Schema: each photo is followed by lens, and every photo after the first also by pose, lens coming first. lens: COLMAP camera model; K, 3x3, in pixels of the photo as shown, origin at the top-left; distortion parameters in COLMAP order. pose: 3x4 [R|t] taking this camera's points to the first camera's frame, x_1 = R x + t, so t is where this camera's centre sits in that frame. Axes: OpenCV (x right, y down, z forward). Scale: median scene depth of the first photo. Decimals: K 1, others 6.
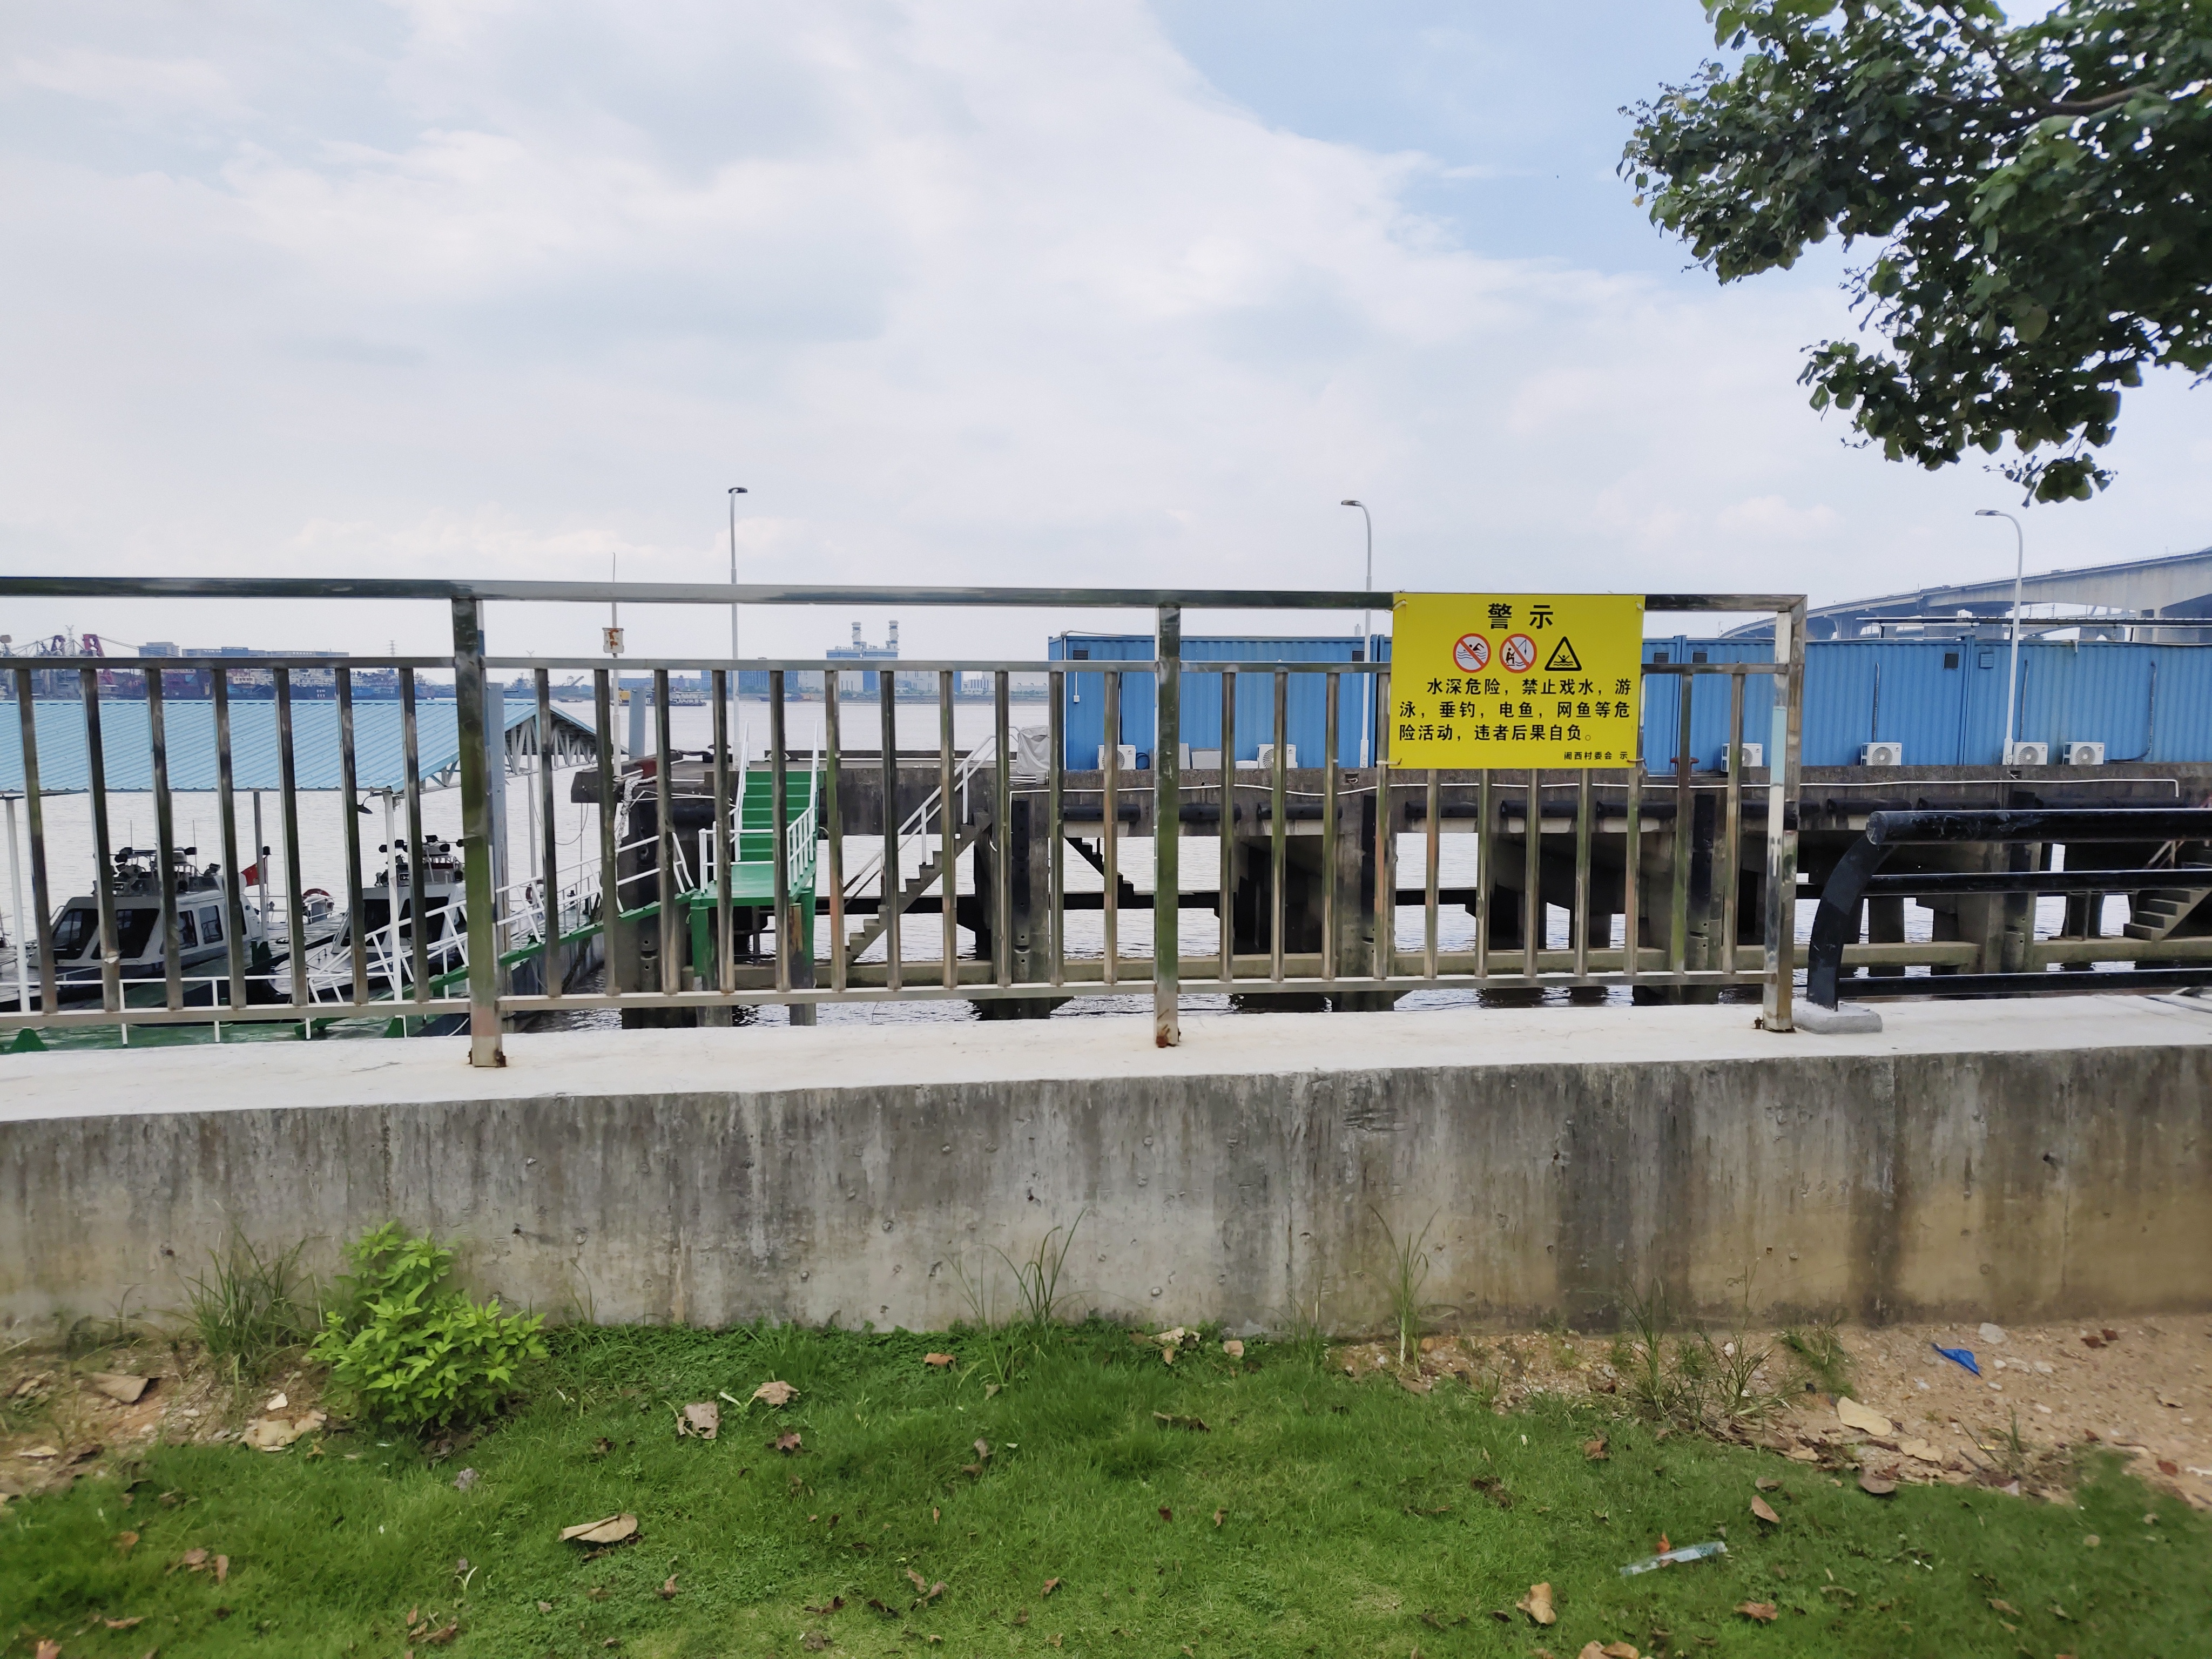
lens RADIAL K [[1494.0, 0, 1106.0], [0, 1494.0, 829.5], [0, 0, 1]] dist [0.110272, -0.000272]
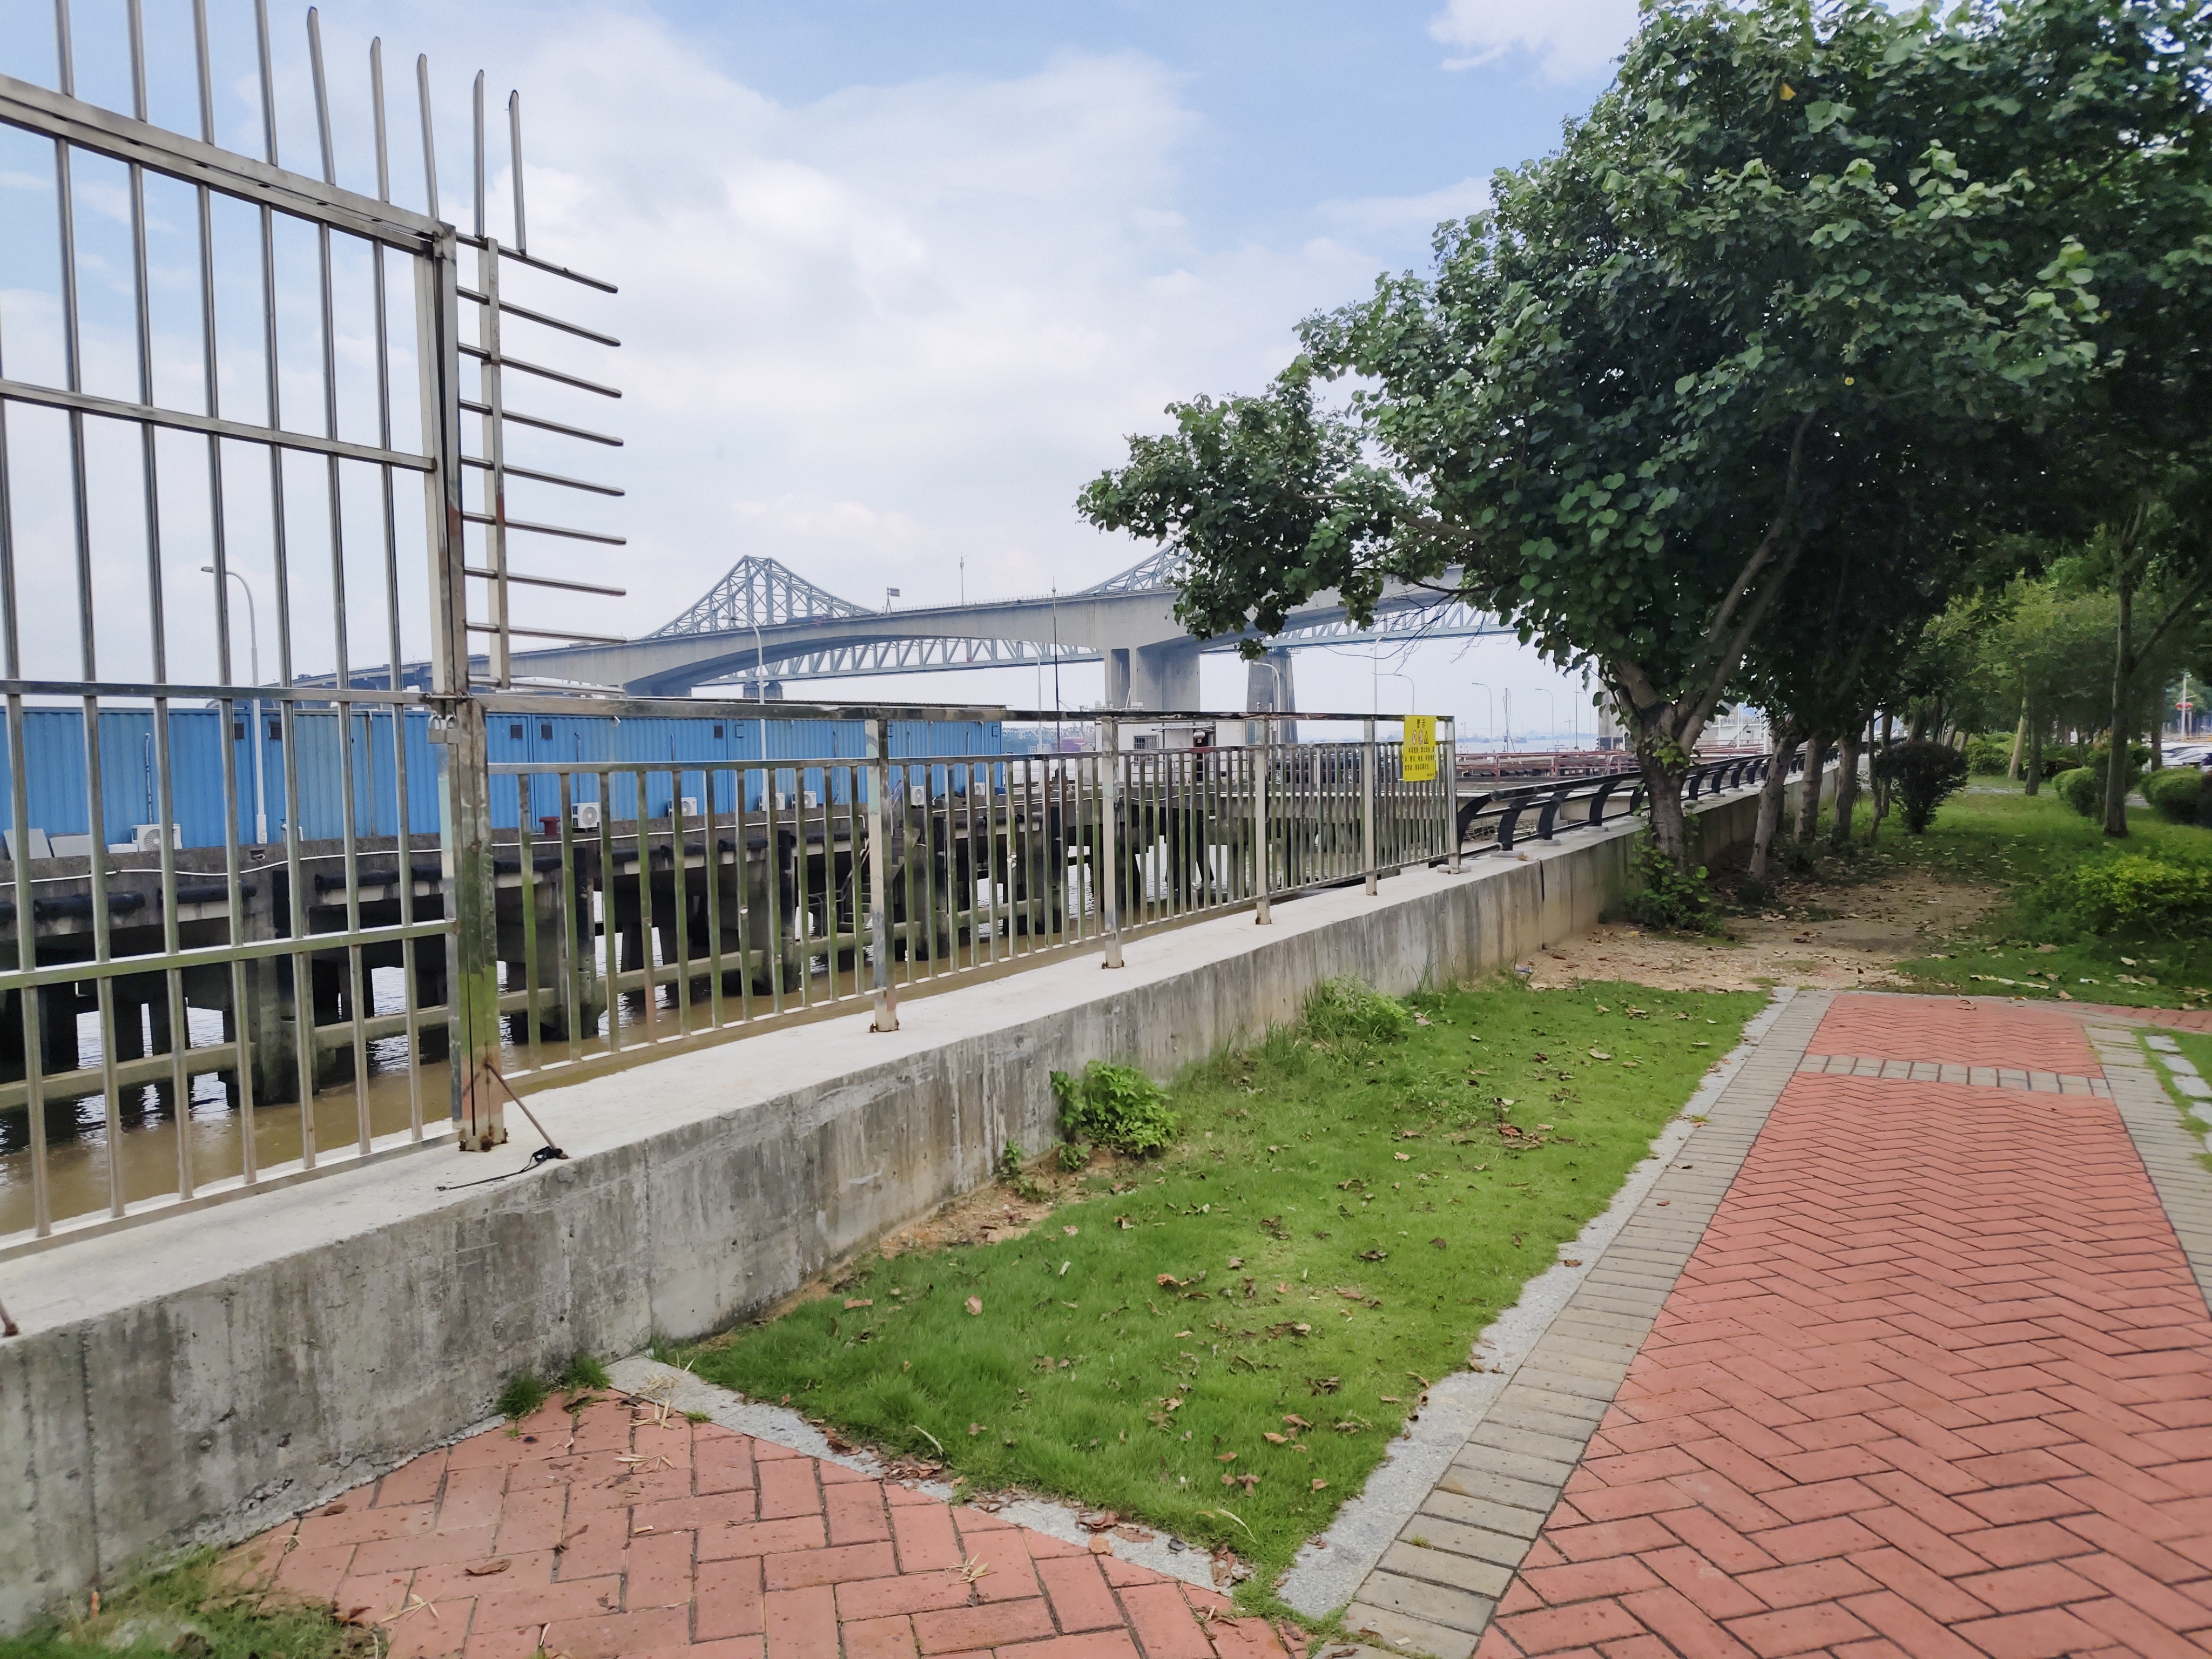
lens RADIAL K [[1517.5, 0, 1106.0], [0, 1517.5, 829.5], [0, 0, 1]] dist [0.027154, -0.003762]
pose [[0.613505, -0.060615, 0.787361, -0.266335], [0.096909, 0.995293, 0.001112, 0.000902], [-0.783722, 0.075620, 0.616492, -0.015300]]
